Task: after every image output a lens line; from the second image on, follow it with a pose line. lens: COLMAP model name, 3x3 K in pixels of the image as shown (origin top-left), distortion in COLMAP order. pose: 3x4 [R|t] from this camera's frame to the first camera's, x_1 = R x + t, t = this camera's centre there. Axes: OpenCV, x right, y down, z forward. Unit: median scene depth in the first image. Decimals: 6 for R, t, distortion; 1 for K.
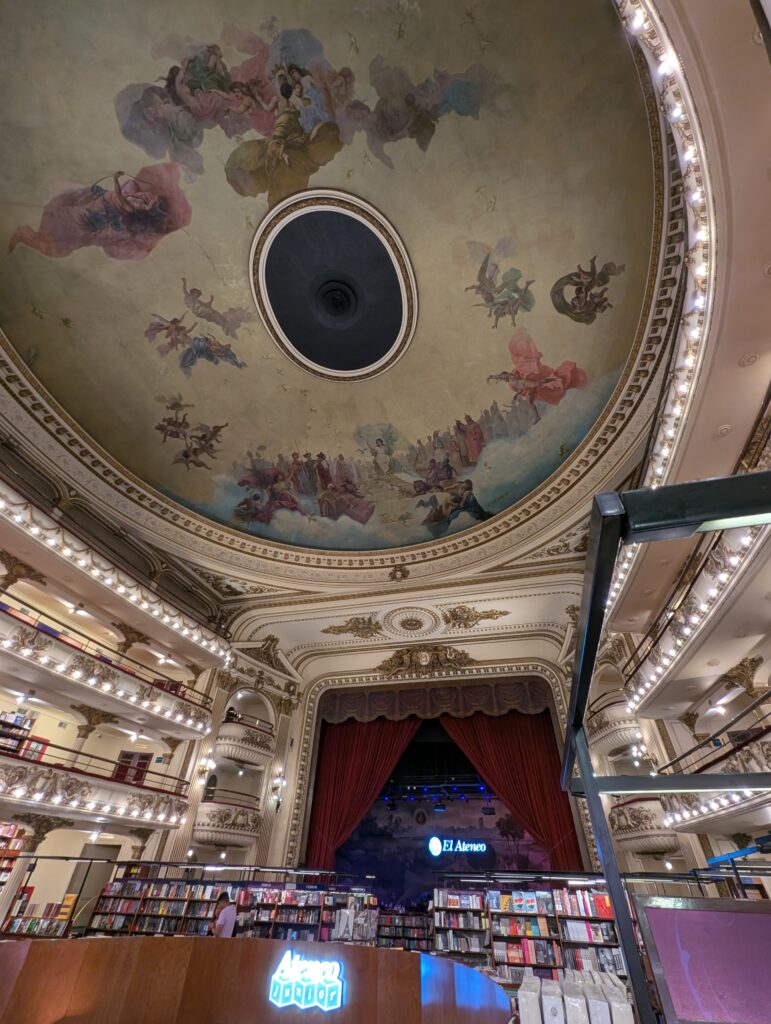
lens RADIAL K [[411.7, 0, 384.5], [0, 411.7, 518.1], [0, 0, 1]] dist [-0.000825, 0.000040]
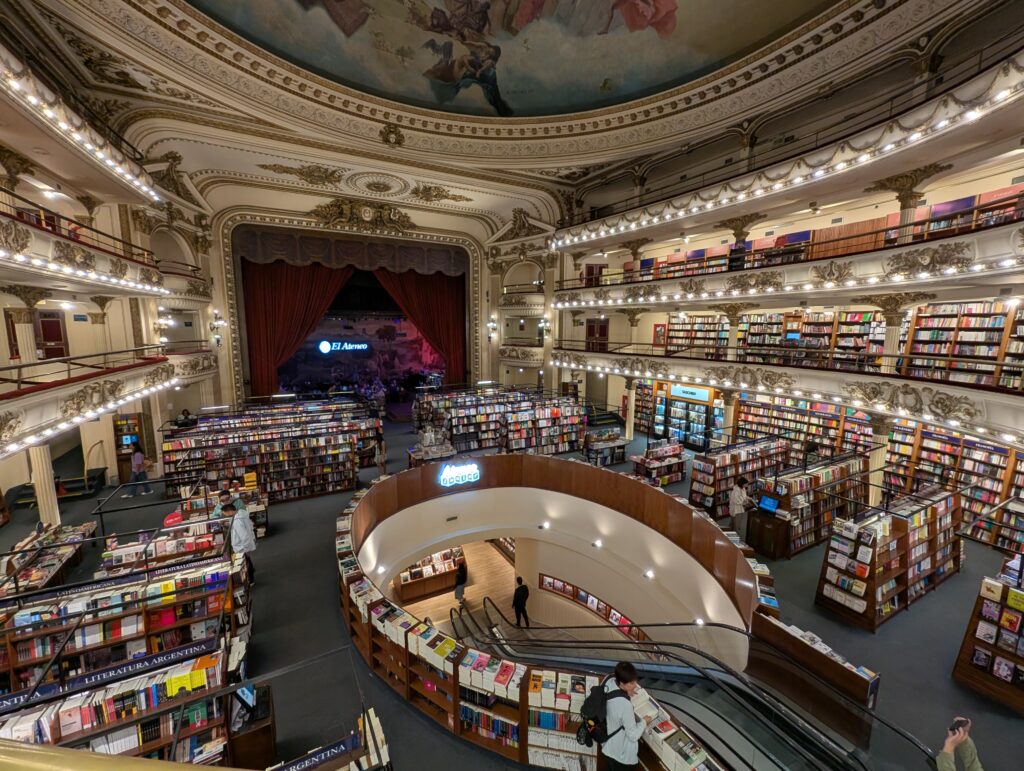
lens RADIAL K [[411.7, 0, 511.8], [0, 411.7, 377.8], [0, 0, 1]] dist [-0.000825, 0.000040]
pose [[0.724577, -0.104513, 0.681223, -0.434430], [-0.443422, 0.685989, 0.576885, -0.129885], [-0.527604, -0.720067, 0.450708, 0.116419]]
